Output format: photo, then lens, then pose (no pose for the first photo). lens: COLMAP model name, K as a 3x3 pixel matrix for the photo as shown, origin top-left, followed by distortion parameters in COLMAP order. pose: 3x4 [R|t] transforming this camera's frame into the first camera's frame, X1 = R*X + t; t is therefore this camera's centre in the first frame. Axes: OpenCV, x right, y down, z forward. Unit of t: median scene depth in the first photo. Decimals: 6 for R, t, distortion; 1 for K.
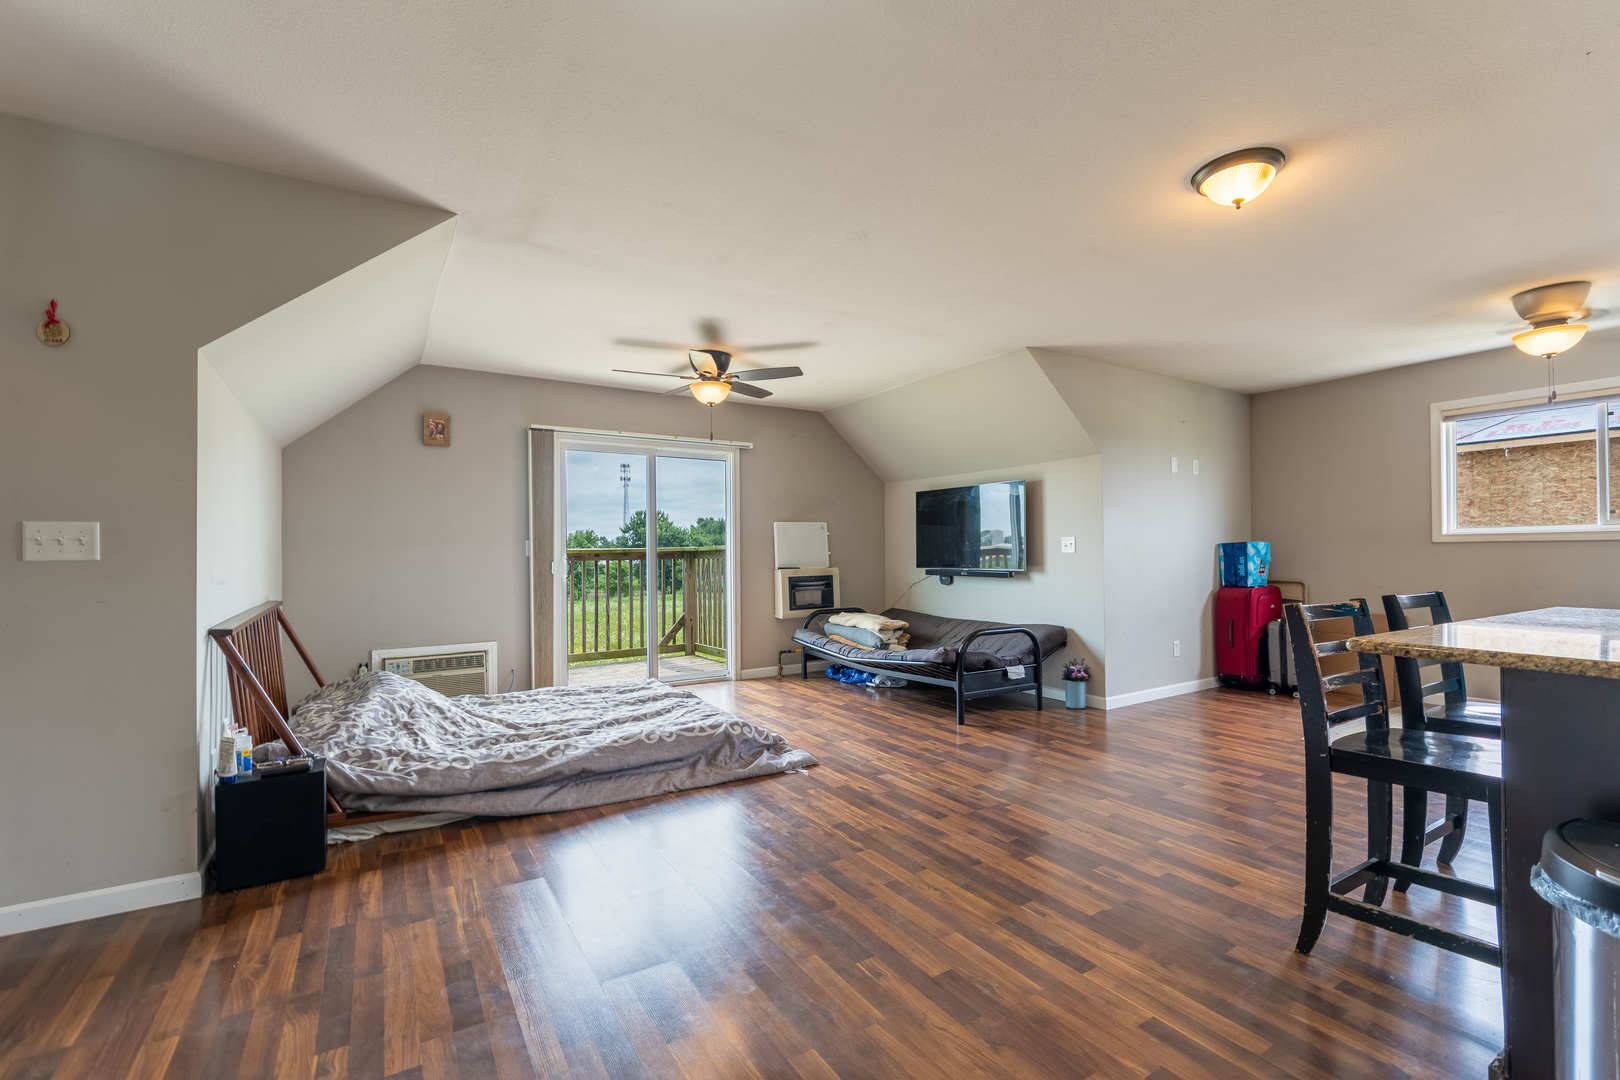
lens RADIAL K [[693.6, 0, 805.8], [0, 693.6, 543.6], [0, 0, 1]] dist [-0.000722, -0.000240]
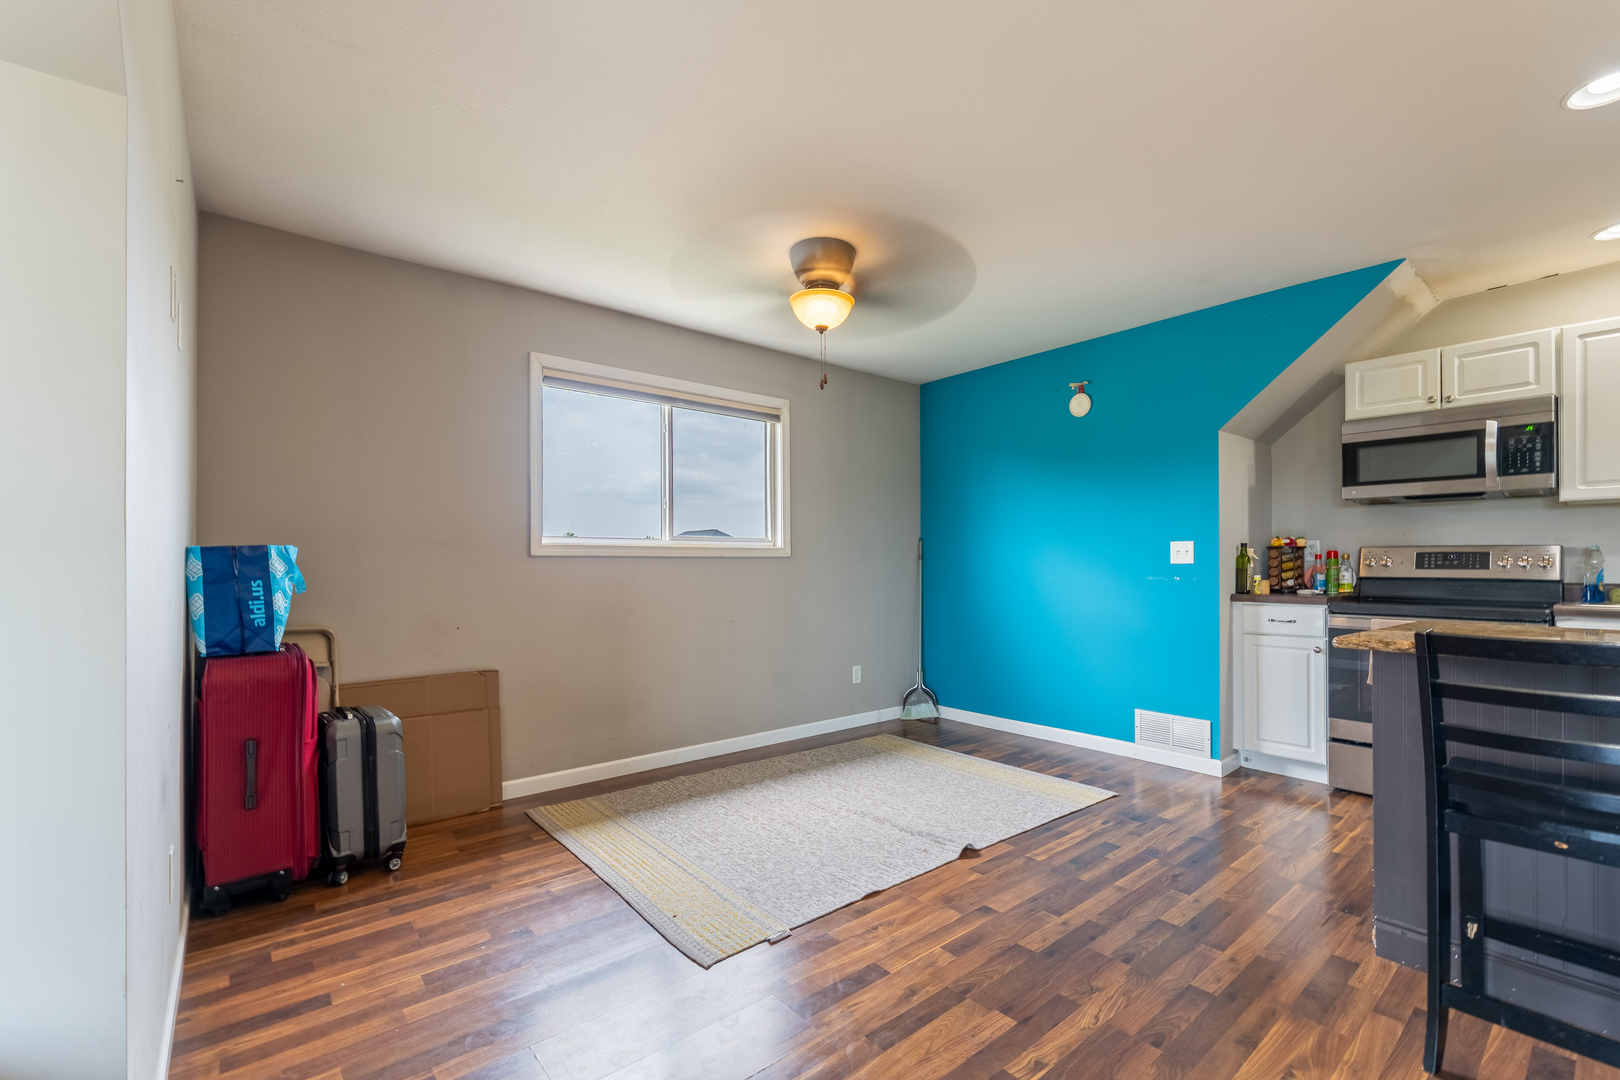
lens RADIAL K [[689.3, 0, 814.9], [0, 689.3, 565.7], [0, 0, 1]] dist [-0.001720, -0.000079]
pose [[-0.141941, 0.009248, 0.989832, 0.195229], [-0.010616, 0.999885, -0.010865, 0.012383], [-0.989818, -0.012051, -0.141827, 0.814198]]
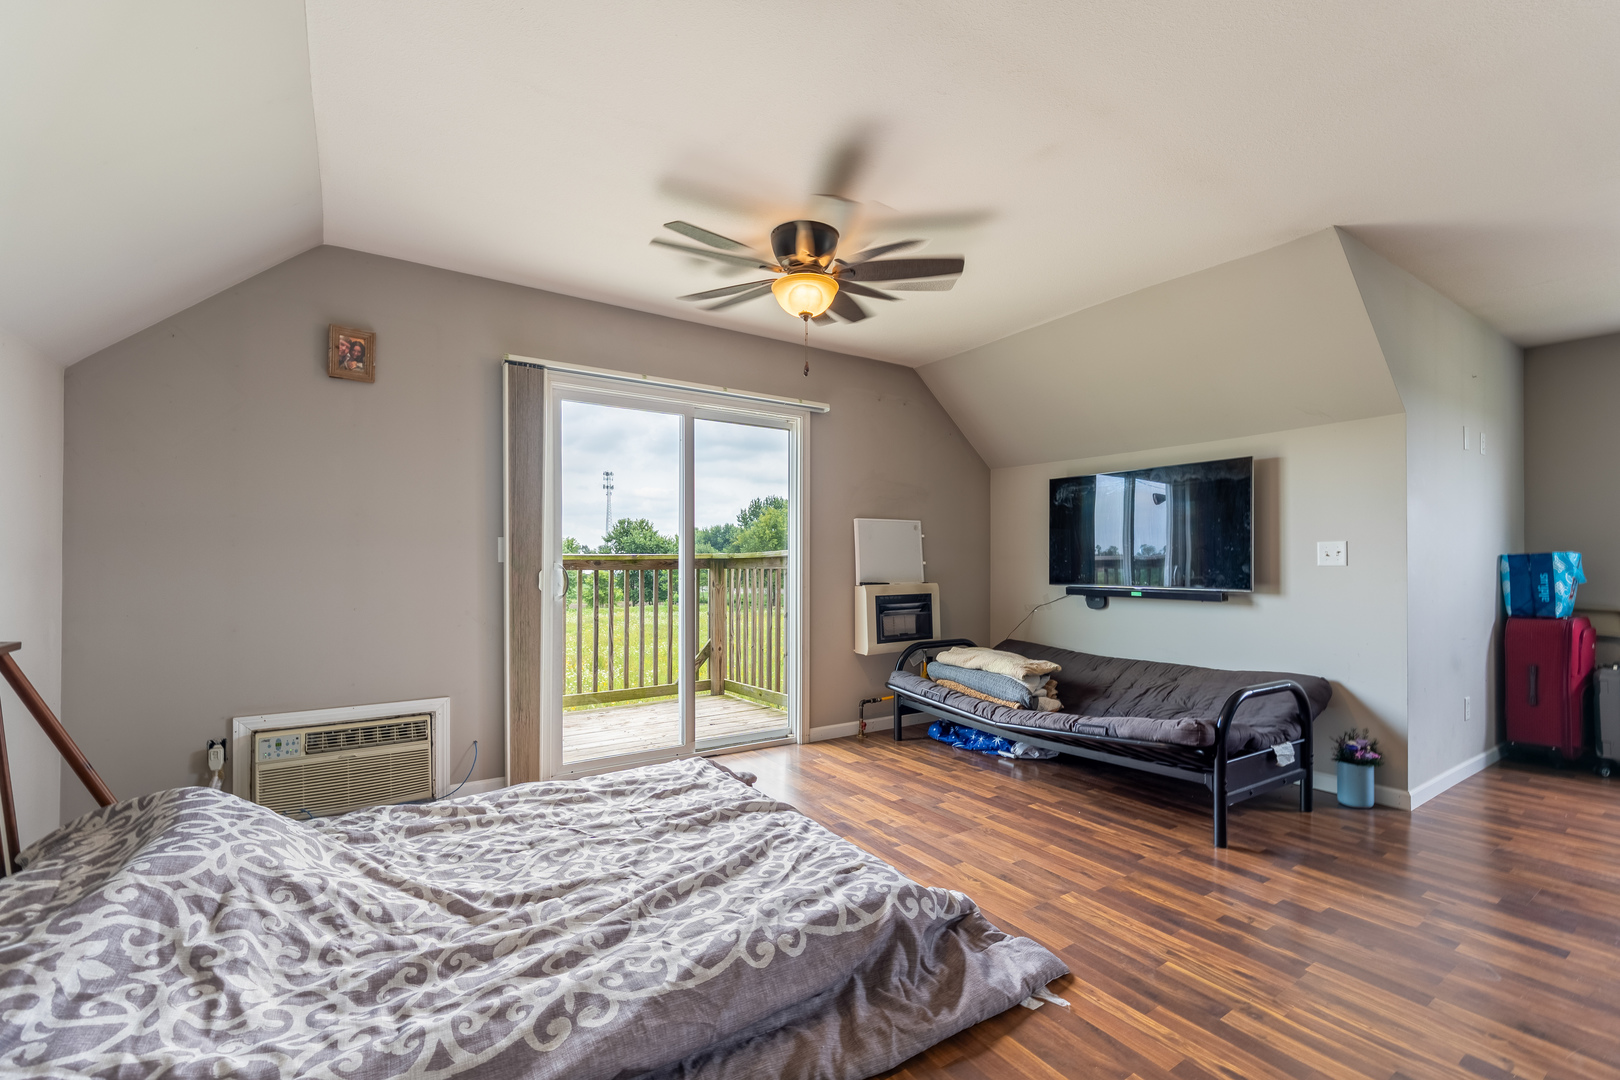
lens RADIAL K [[695.6, 0, 810.4], [0, 695.6, 558.4], [0, 0, 1]] dist [-0.001520, -0.000356]
pose [[0.999491, 0.010636, 0.030088, -0.141058], [-0.010784, 0.999931, 0.004760, 0.008881], [-0.030036, -0.005082, 0.999536, 0.365789]]
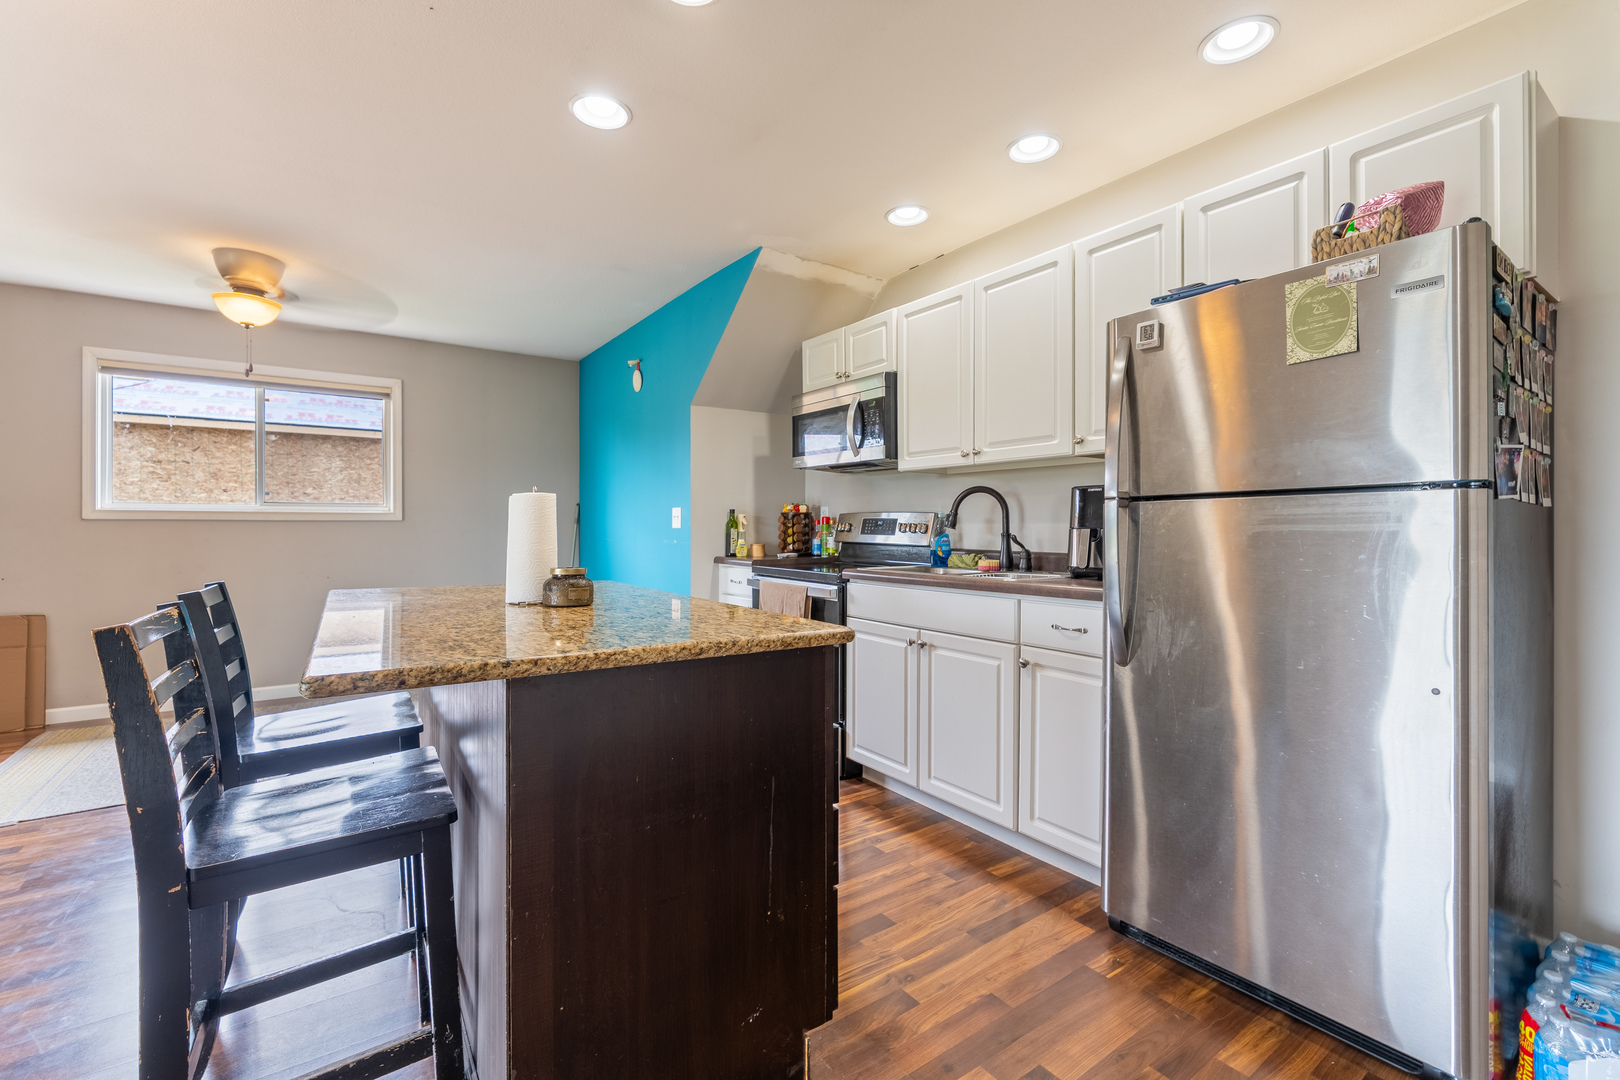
lens RADIAL K [[689.9, 0, 810.0], [0, 689.9, 540.0], [0, 0, 1]] dist [0.000667, 0.000134]
pose [[-0.053905, -0.007970, 0.998514, 0.059295], [-0.015809, 0.999850, 0.007128, 0.003138], [-0.998421, -0.015401, -0.054023, 0.202056]]
